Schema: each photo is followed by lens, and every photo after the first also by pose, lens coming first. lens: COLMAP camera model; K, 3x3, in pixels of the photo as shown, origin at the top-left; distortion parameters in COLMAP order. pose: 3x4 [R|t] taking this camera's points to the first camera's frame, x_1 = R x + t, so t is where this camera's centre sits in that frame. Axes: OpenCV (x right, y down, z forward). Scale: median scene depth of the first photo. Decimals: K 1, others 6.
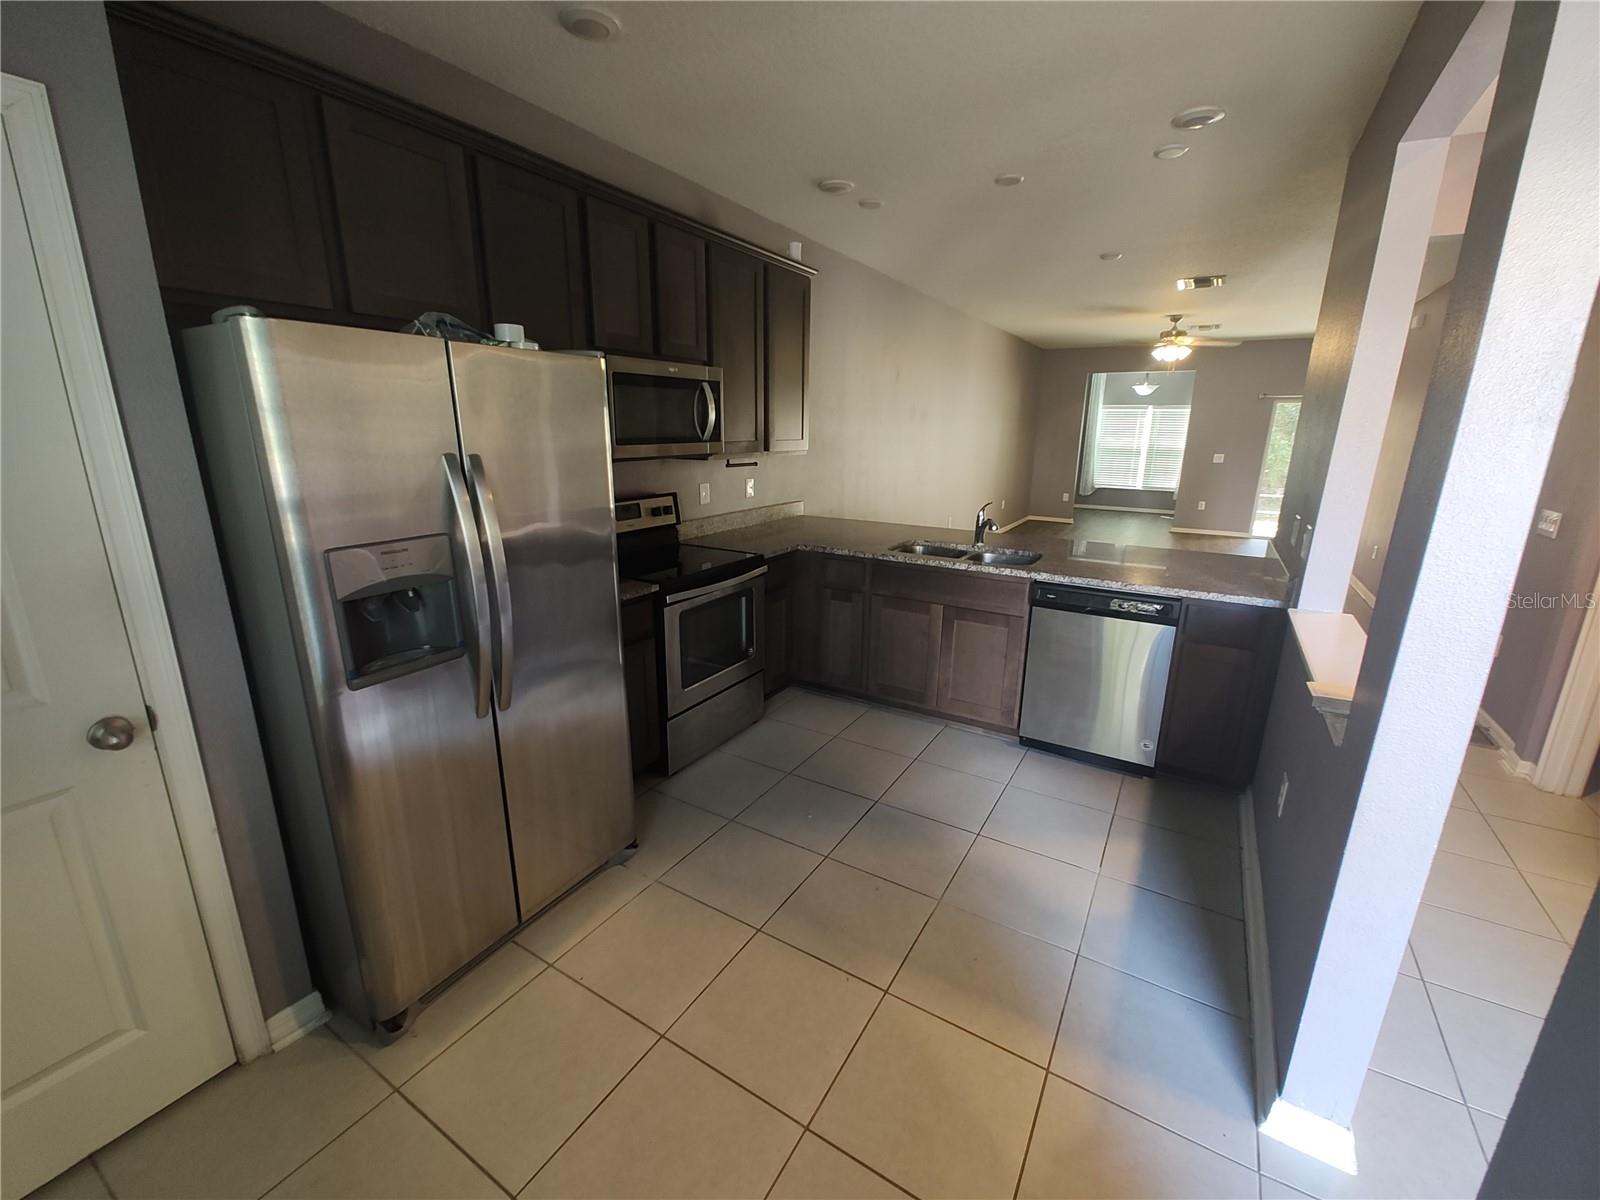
lens RADIAL K [[657.5, 0, 797.3], [0, 657.5, 598.1], [0, 0, 1]] dist [-0.002533, 0.000411]
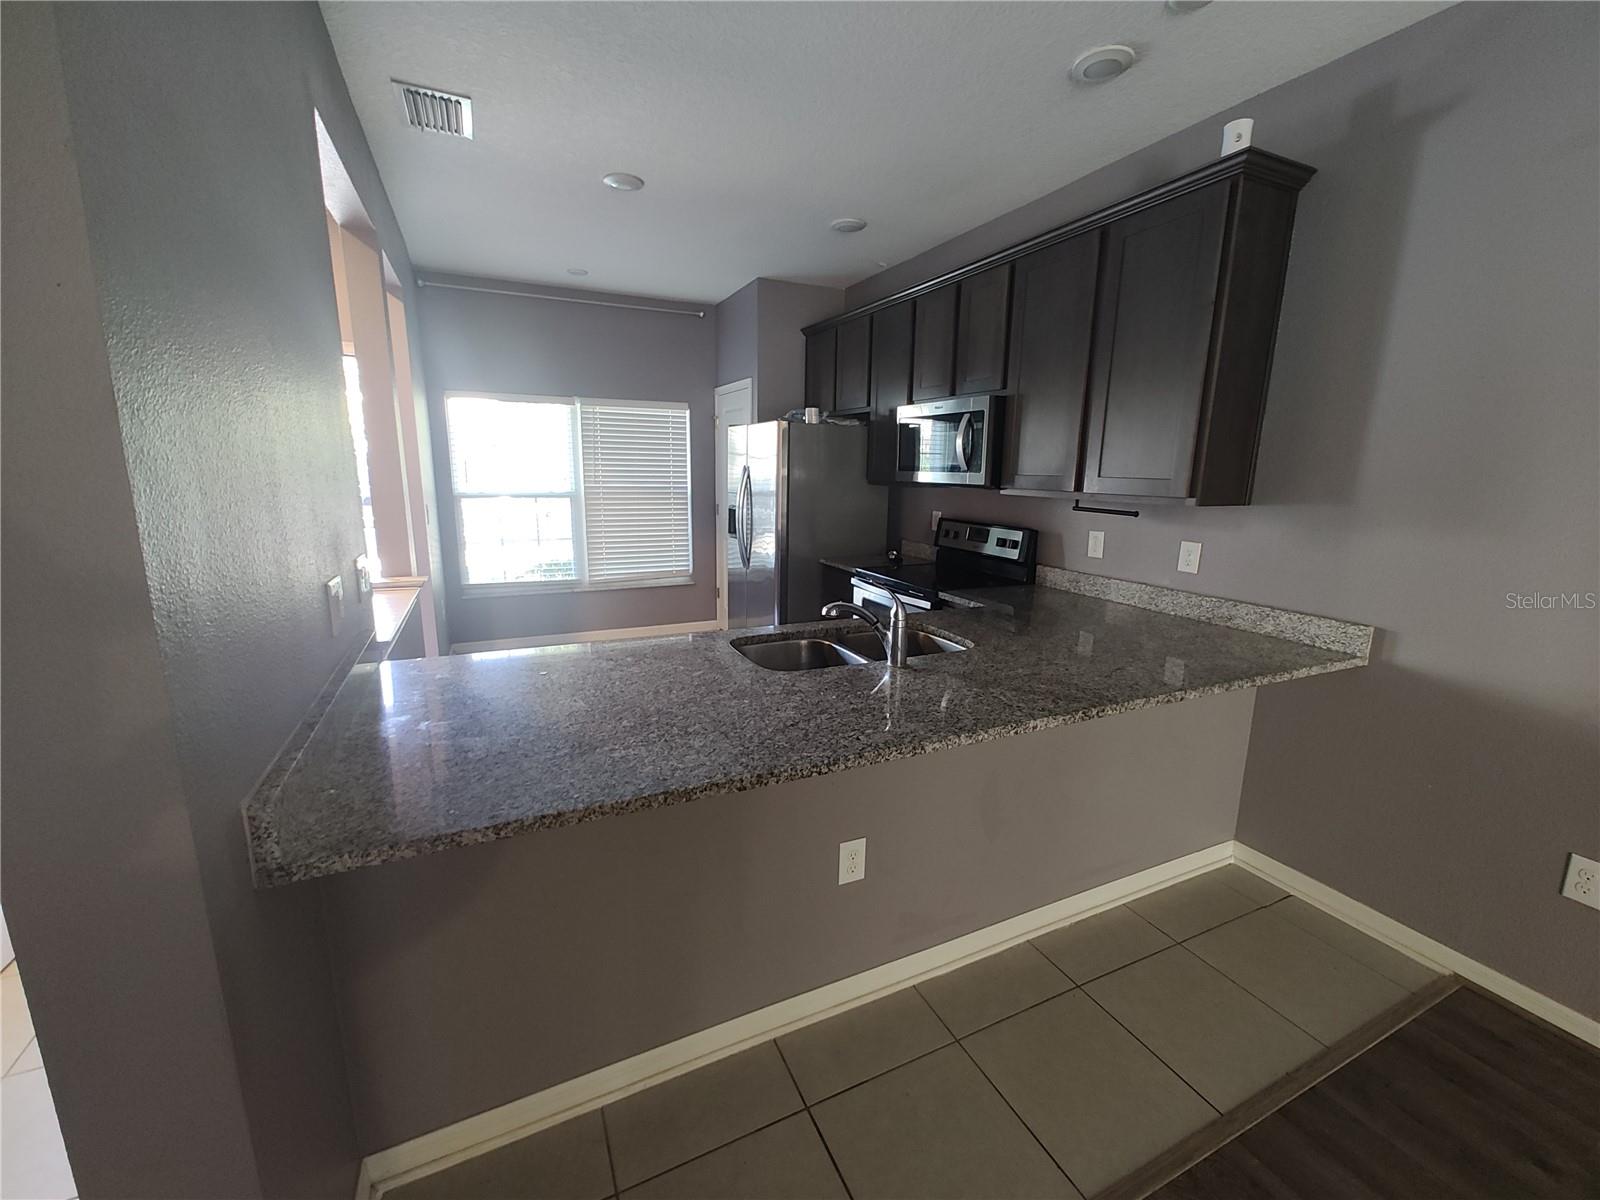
lens RADIAL K [[657.0, 0, 797.5], [0, 657.0, 598.5], [0, 0, 1]] dist [-0.000964, -0.001017]
pose [[-0.550612, 0.149126, -0.821333, 0.727624], [-0.233107, 0.917304, 0.322823, -0.276439], [0.801553, 0.369209, -0.470316, 1.134883]]
